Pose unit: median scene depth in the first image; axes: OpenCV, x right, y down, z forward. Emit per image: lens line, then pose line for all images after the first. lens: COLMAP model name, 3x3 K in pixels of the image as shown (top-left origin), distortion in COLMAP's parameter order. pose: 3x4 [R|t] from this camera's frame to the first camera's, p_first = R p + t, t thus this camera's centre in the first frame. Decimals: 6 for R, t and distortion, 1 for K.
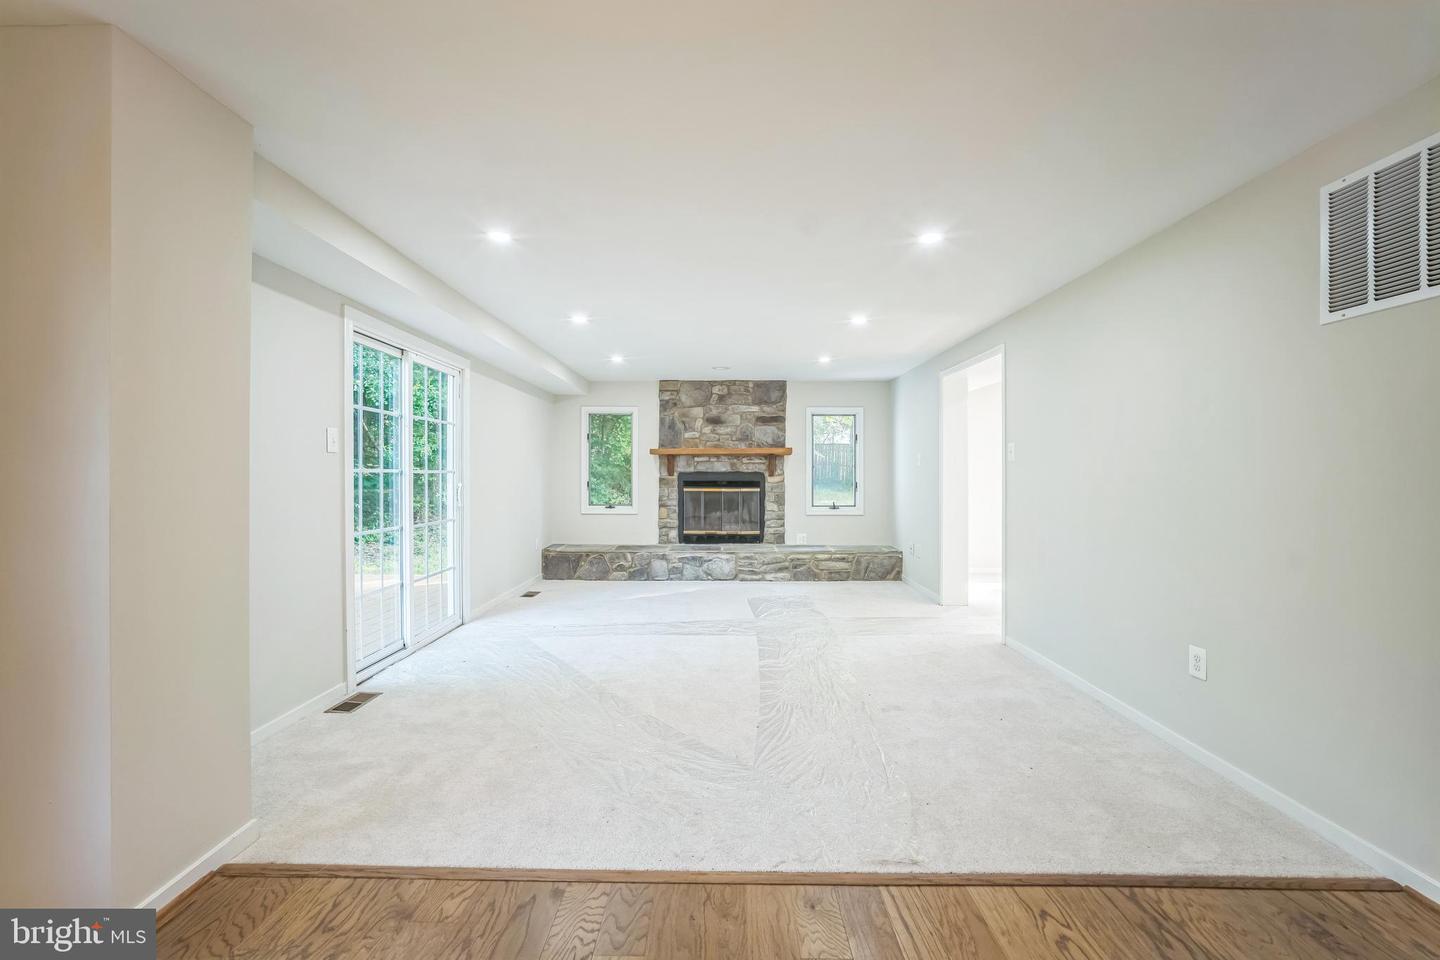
lens RADIAL K [[611.2, 0, 723.2], [0, 611.2, 473.2], [0, 0, 1]] dist [-0.035883, 0.012058]
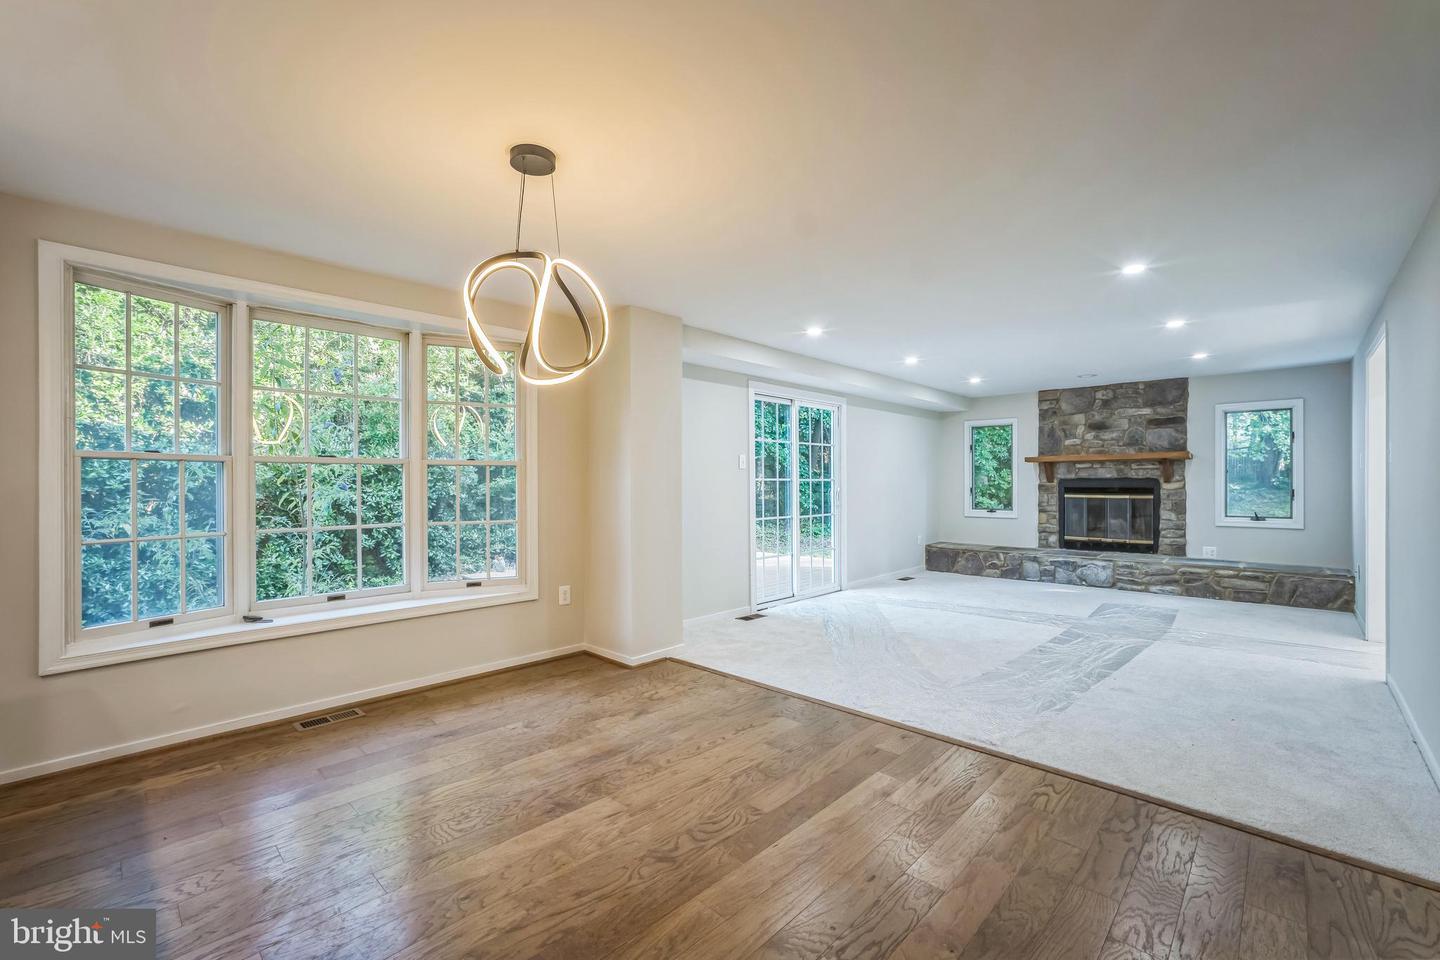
lens RADIAL K [[619.5, 0, 728.5], [0, 619.5, 466.5], [0, 0, 1]] dist [-0.037597, 0.013290]
pose [[0.738785, -0.019854, -0.673648, 0.212673], [0.004476, 0.999688, -0.024555, 0.000692], [0.673926, 0.015125, 0.738644, -0.135256]]
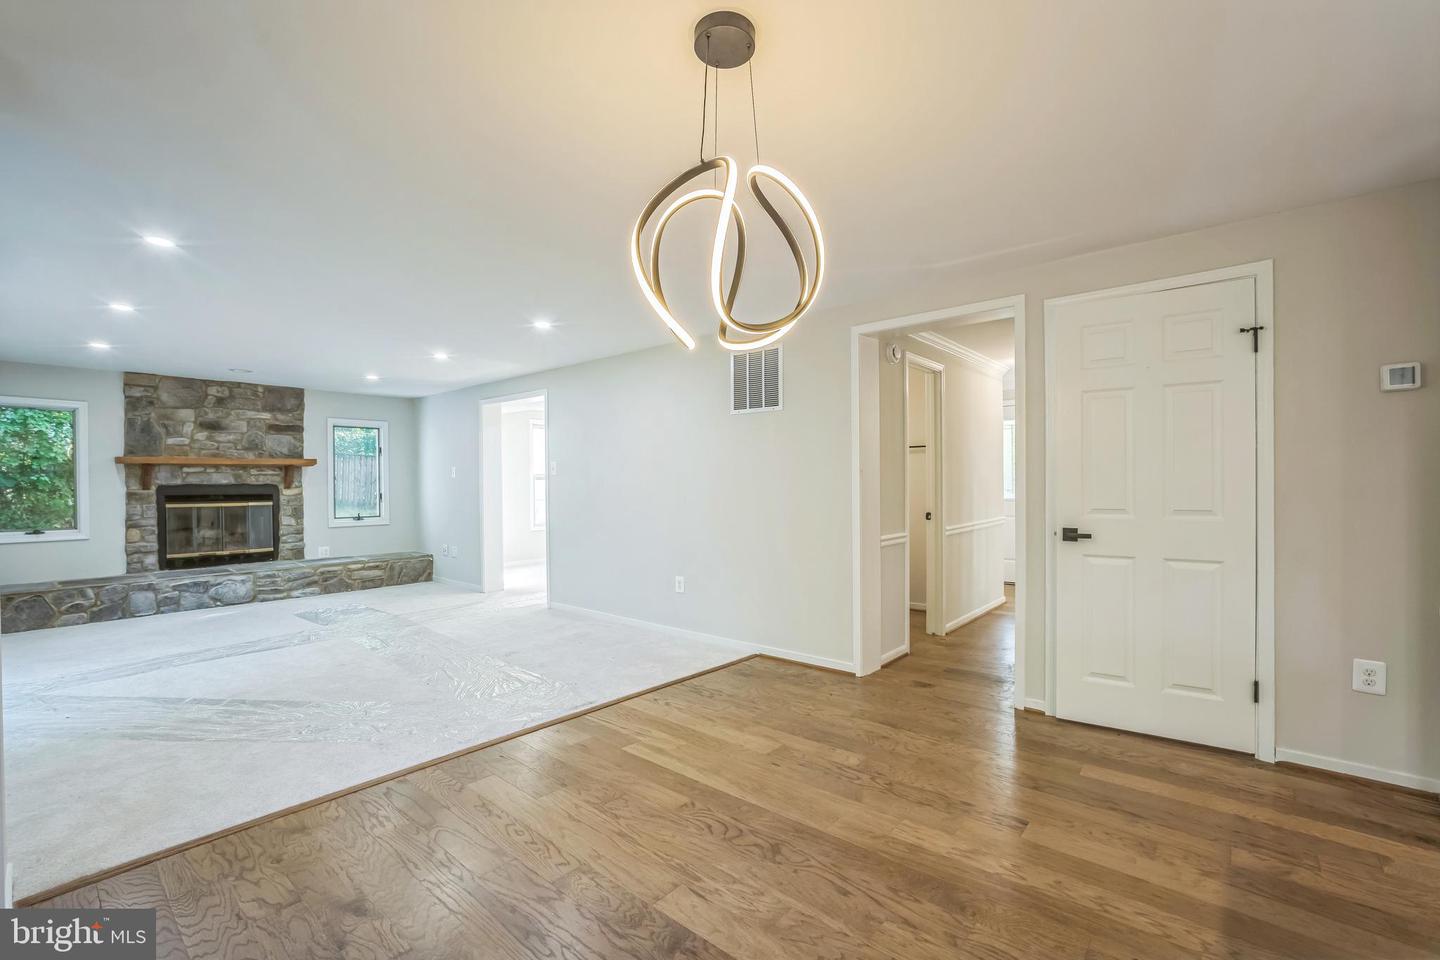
lens RADIAL K [[611.2, 0, 723.2], [0, 611.2, 473.2], [0, 0, 1]] dist [-0.035883, 0.012058]
pose [[0.645258, 0.005254, 0.763947, -0.199302], [0.007353, 0.999887, -0.013087, -0.001583], [-0.763929, 0.014062, 0.645147, -0.115738]]
